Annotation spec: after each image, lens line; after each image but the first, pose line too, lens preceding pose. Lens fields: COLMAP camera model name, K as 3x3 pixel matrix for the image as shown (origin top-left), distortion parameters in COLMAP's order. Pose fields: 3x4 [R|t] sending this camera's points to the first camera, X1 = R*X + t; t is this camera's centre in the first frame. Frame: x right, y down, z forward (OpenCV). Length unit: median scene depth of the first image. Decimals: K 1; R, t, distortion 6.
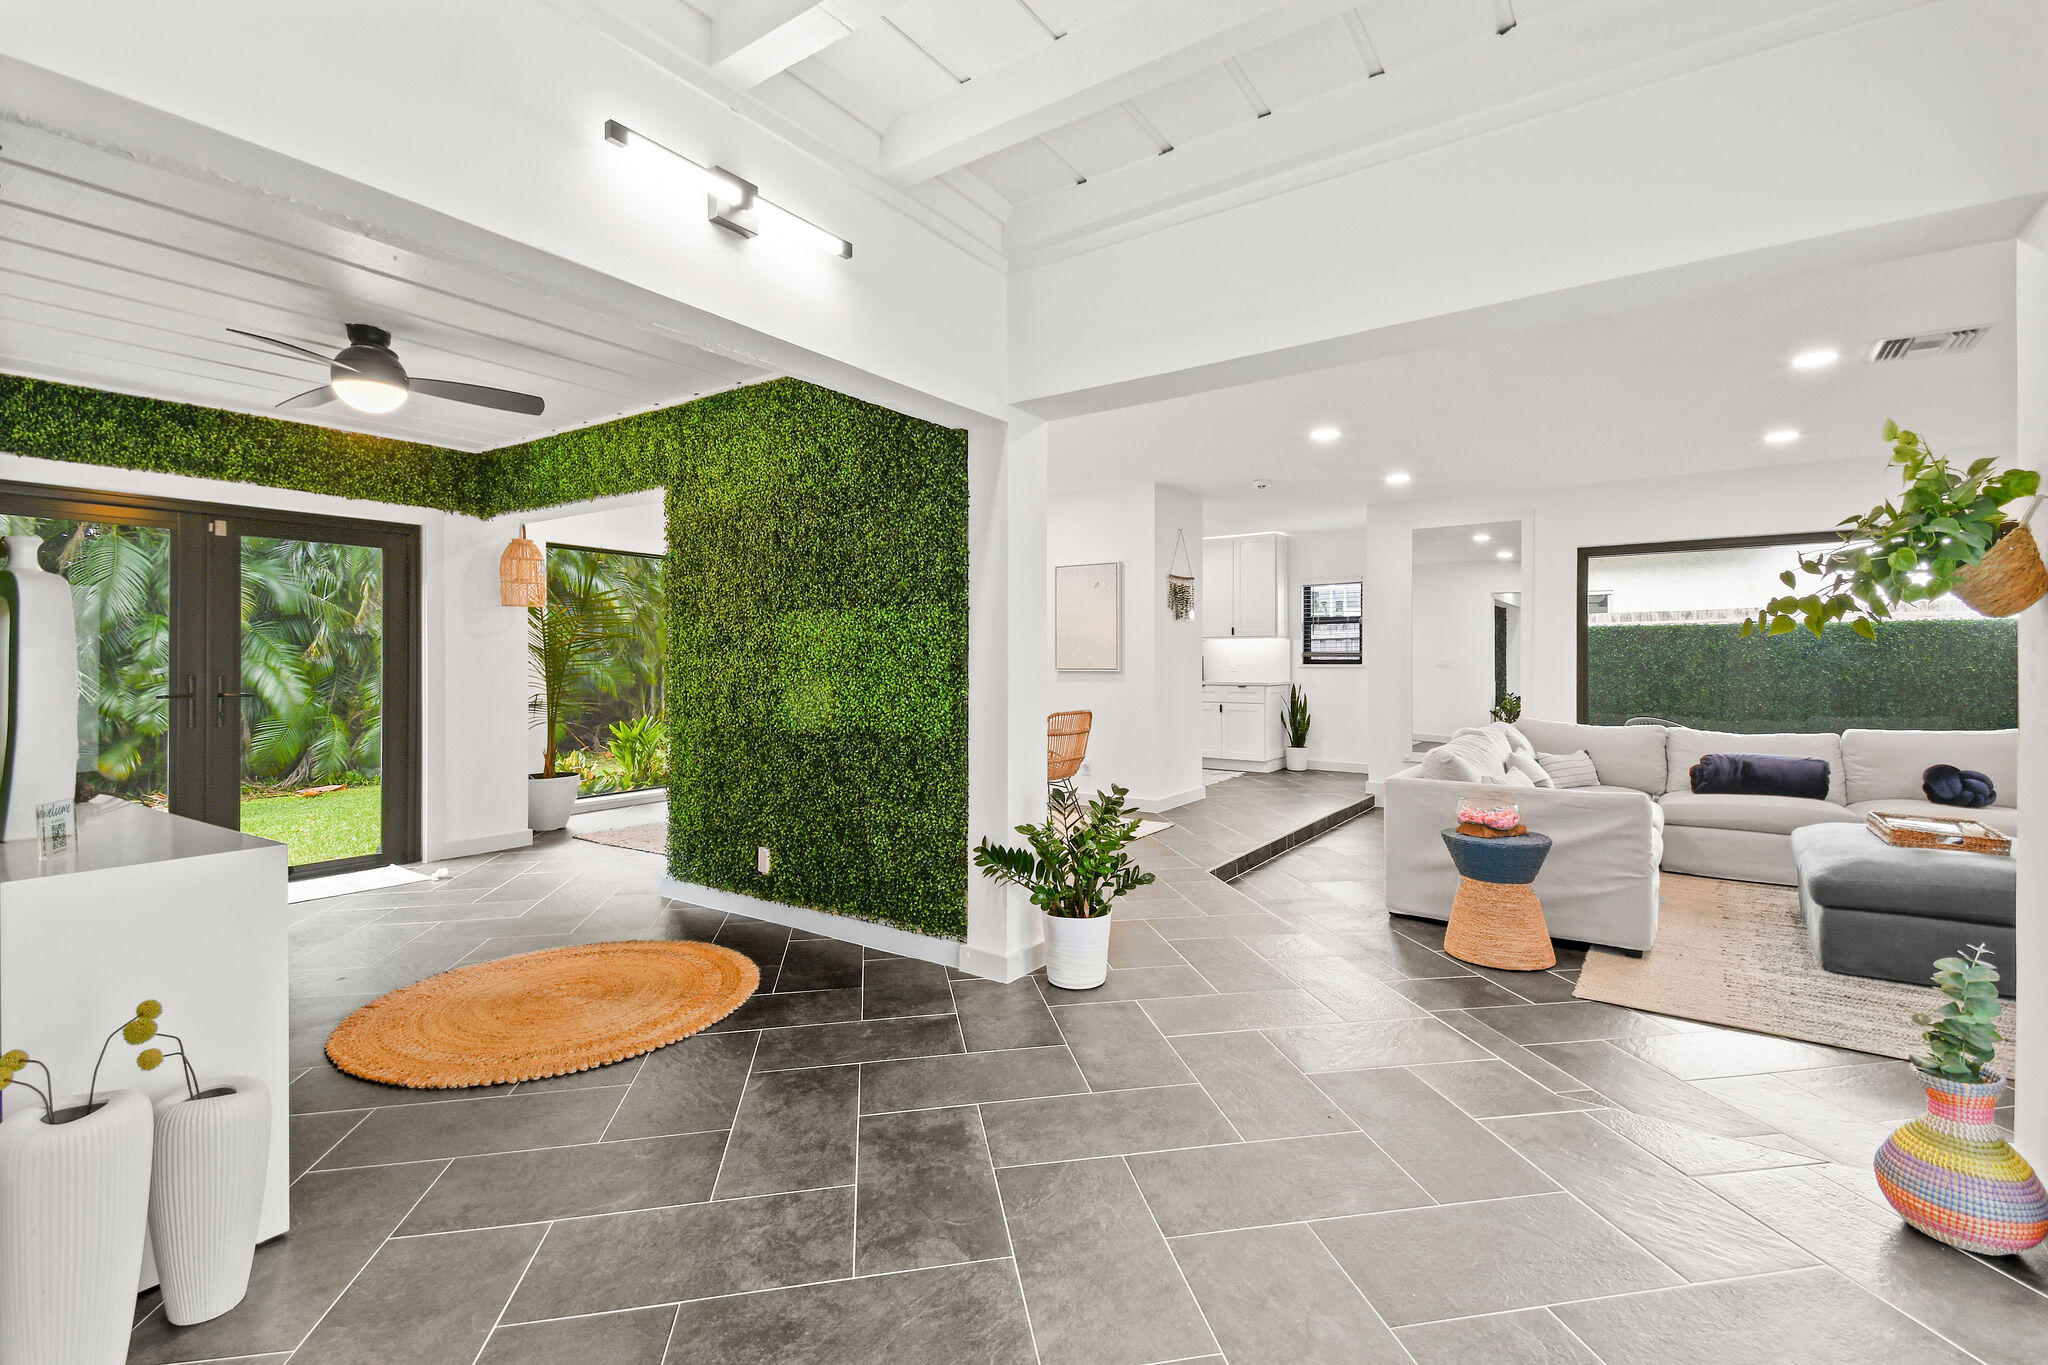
lens RADIAL K [[908.9, 0, 1051.7], [0, 908.9, 667.7], [0, 0, 1]] dist [0.022053, -0.008594]
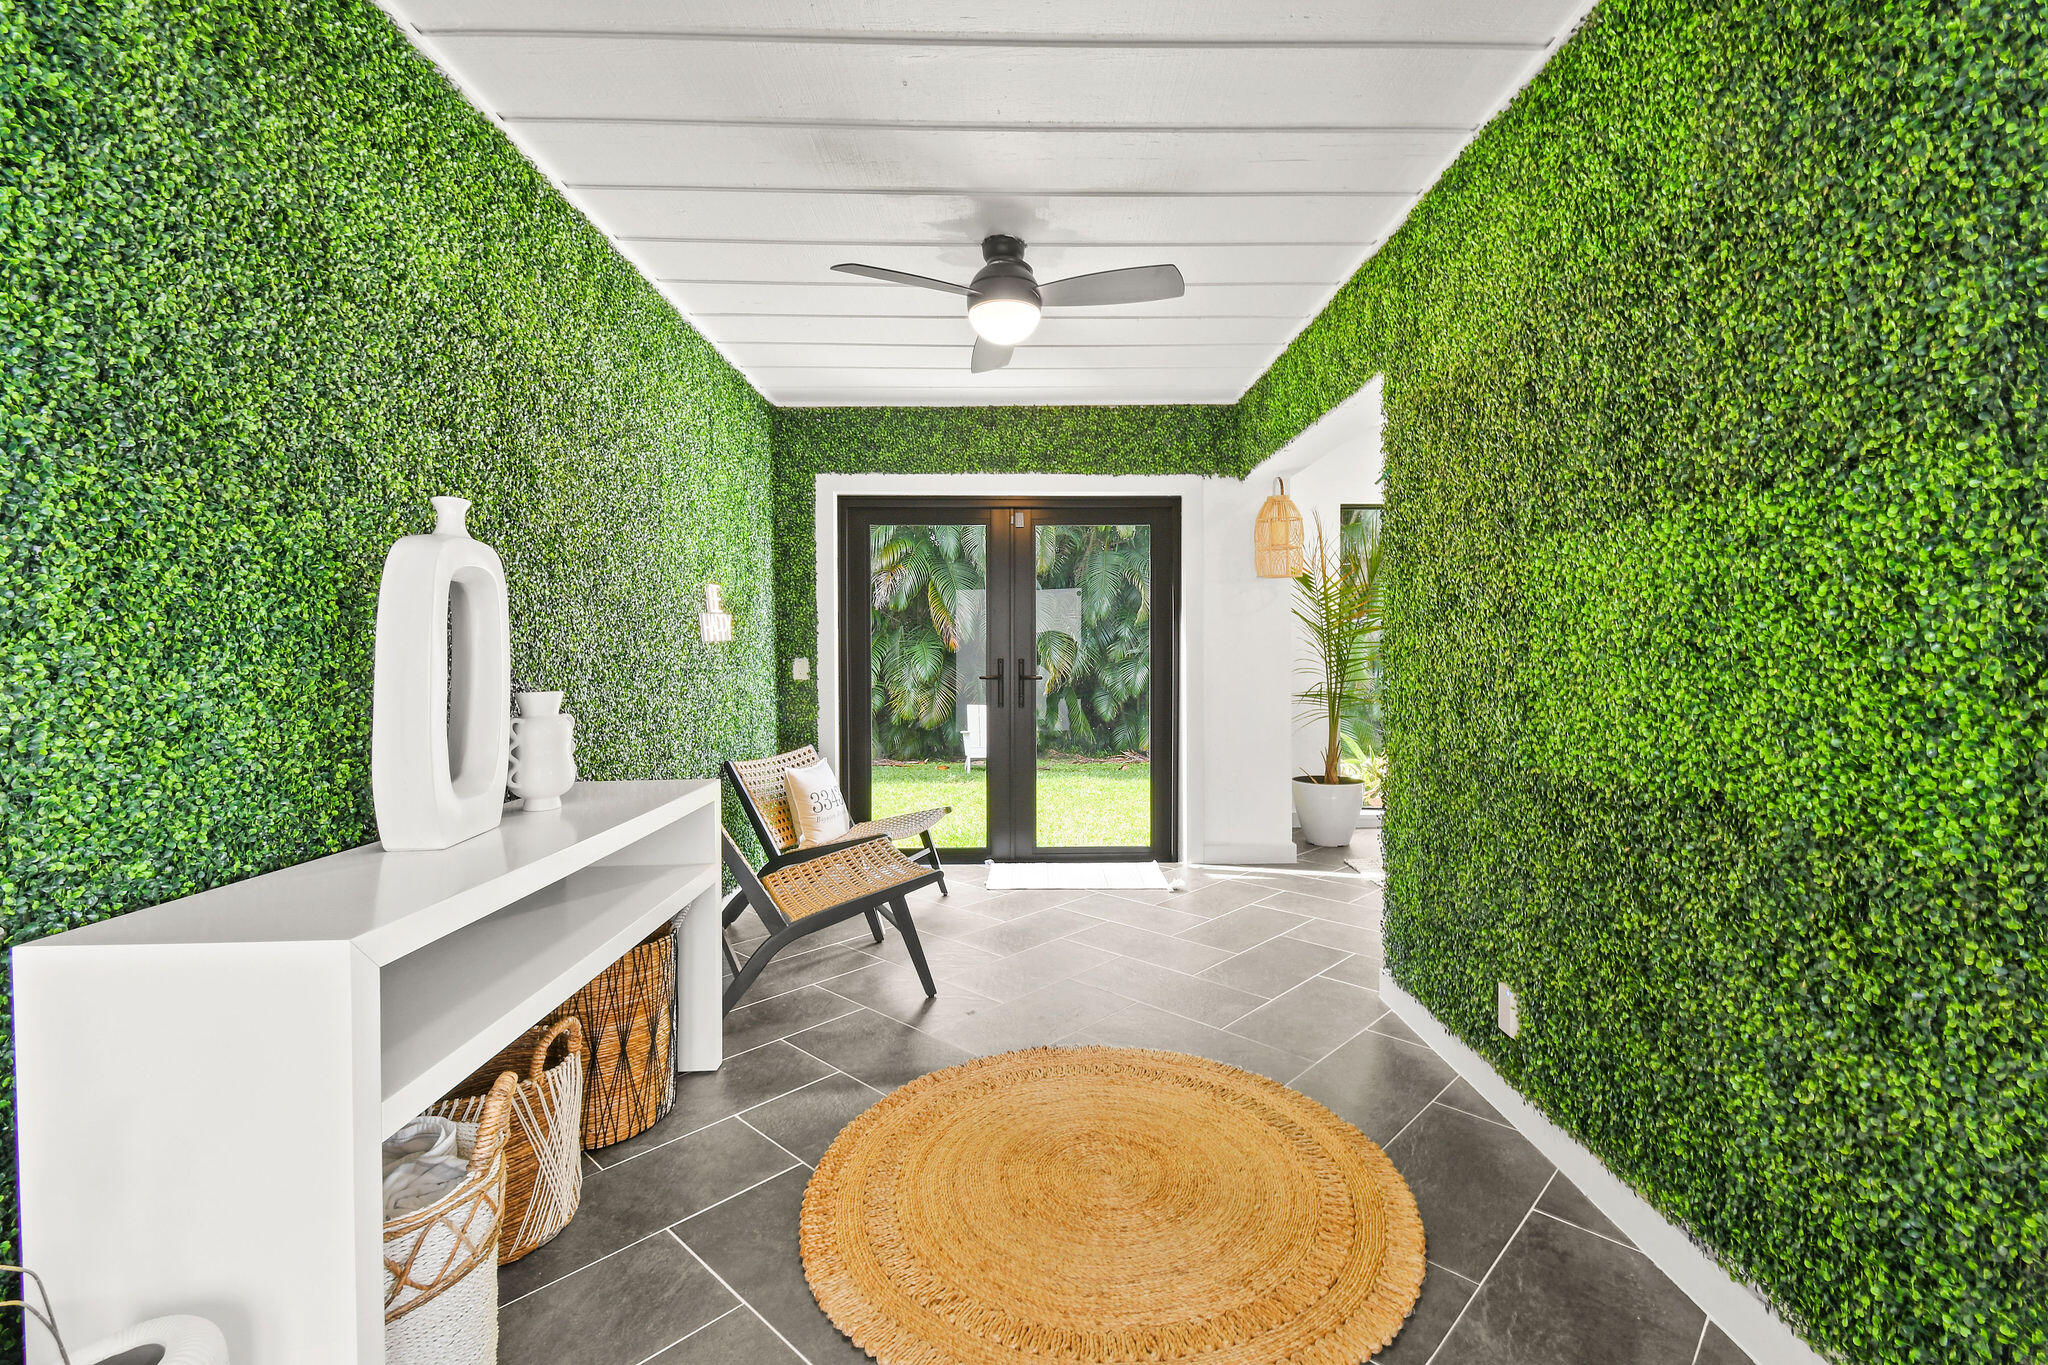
lens RADIAL K [[908.9, 0, 1042.9], [0, 908.9, 671.6], [0, 0, 1]] dist [0.022053, -0.008594]
pose [[0.582089, 0.014755, -0.812992, -0.035402], [0.002554, 0.999797, 0.019974, 0.001434], [0.813121, -0.013703, 0.581933, 0.405705]]
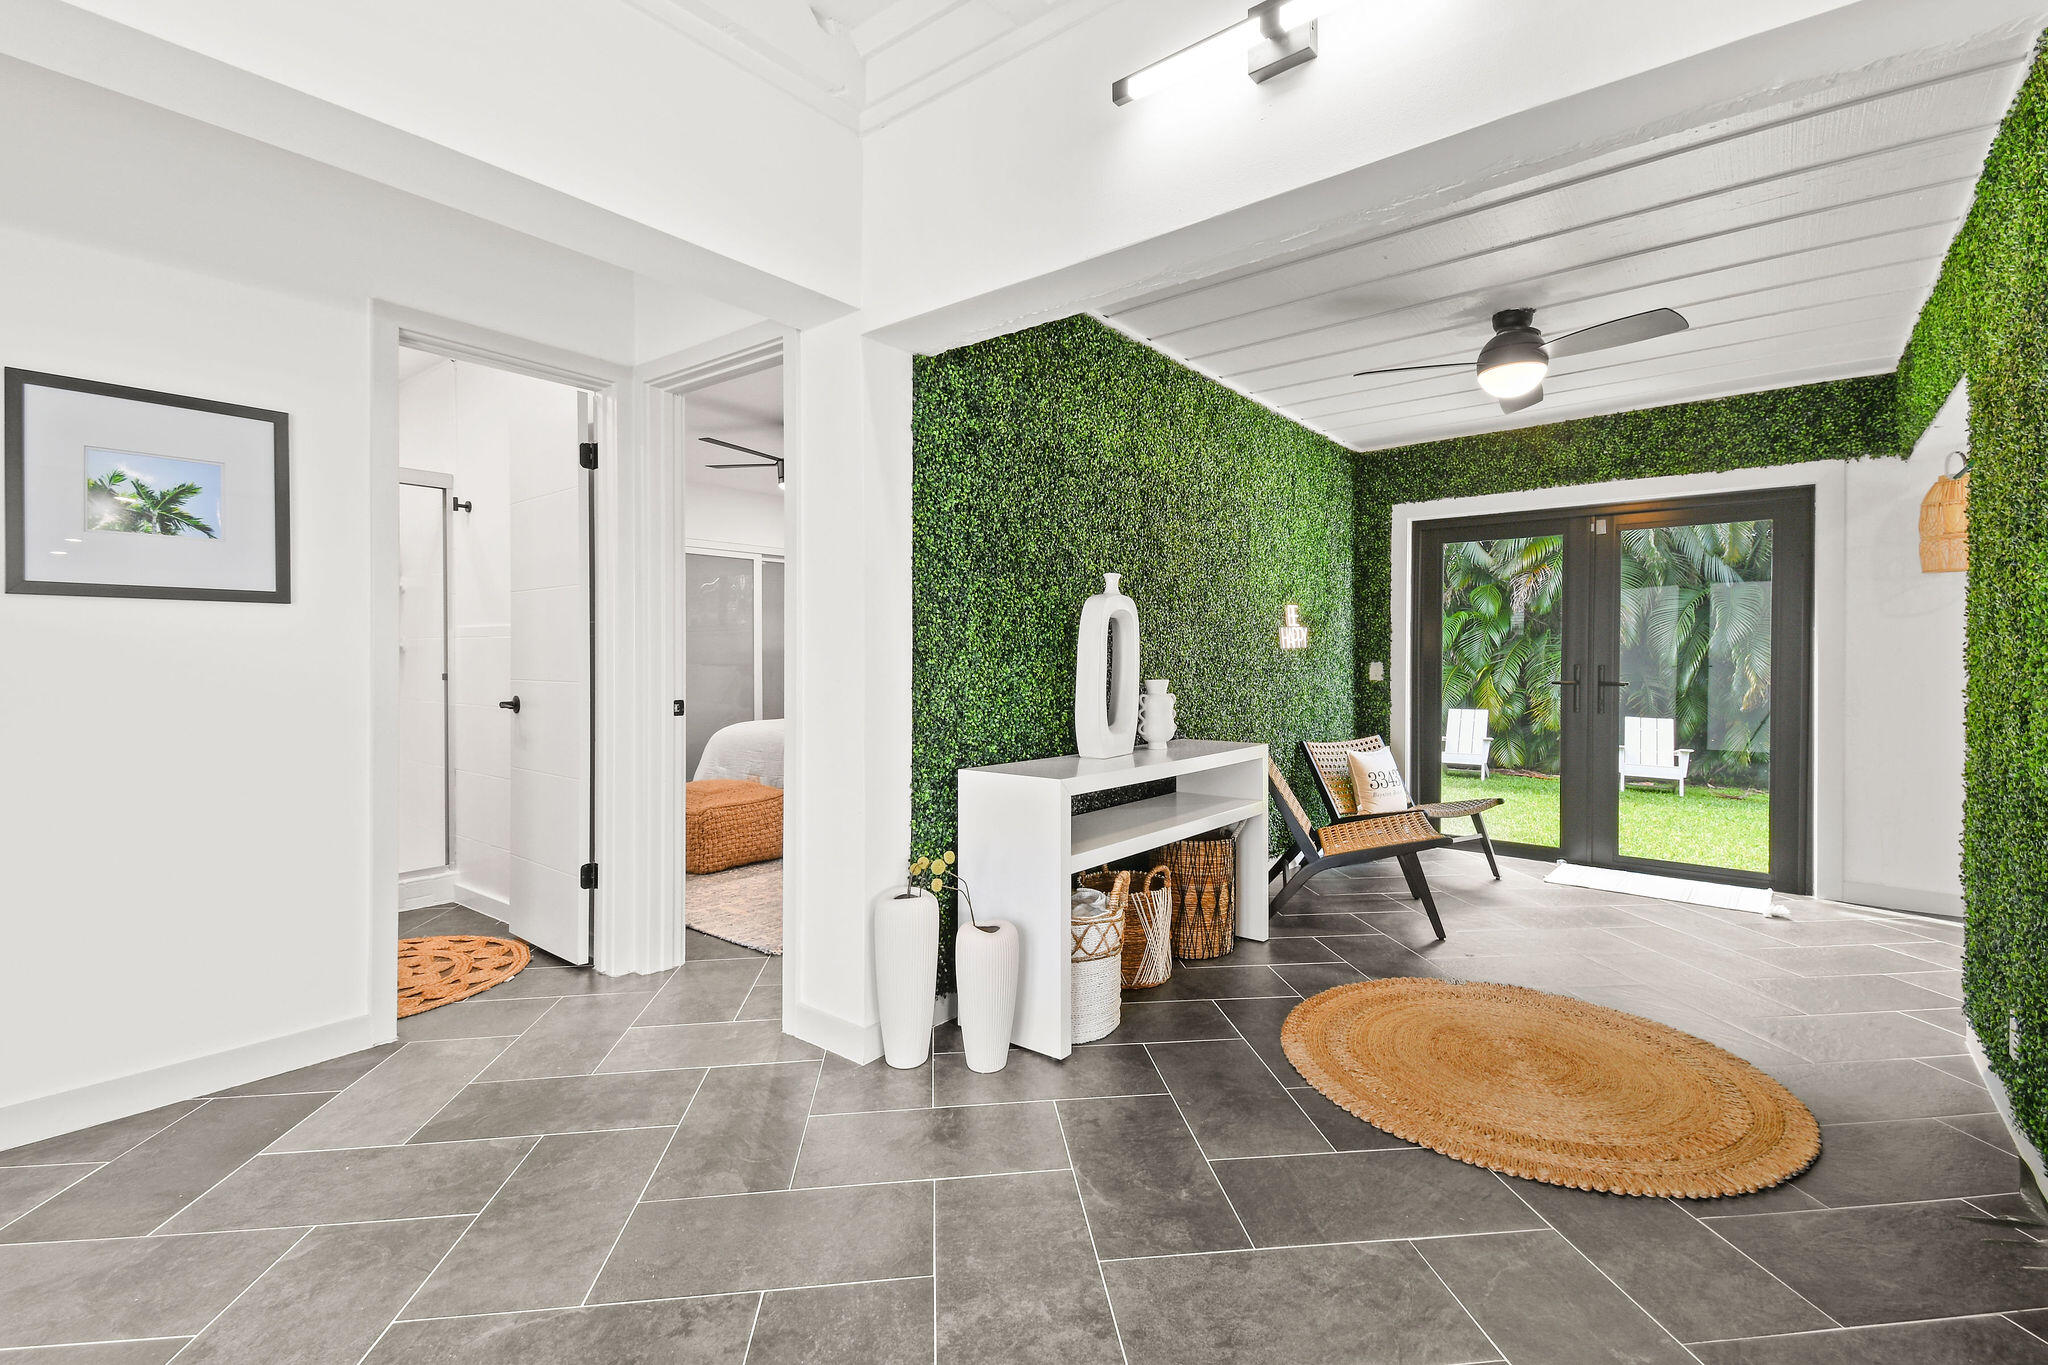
lens RADIAL K [[908.9, 0, 1024.0], [0, 908.9, 662.7], [0, 0, 1]] dist [0.022053, -0.008594]
pose [[-0.091481, 0.006326, -0.995787, 0.213226], [-0.004652, 0.999966, 0.006780, 0.000968], [0.995796, 0.005253, -0.091448, 0.424336]]
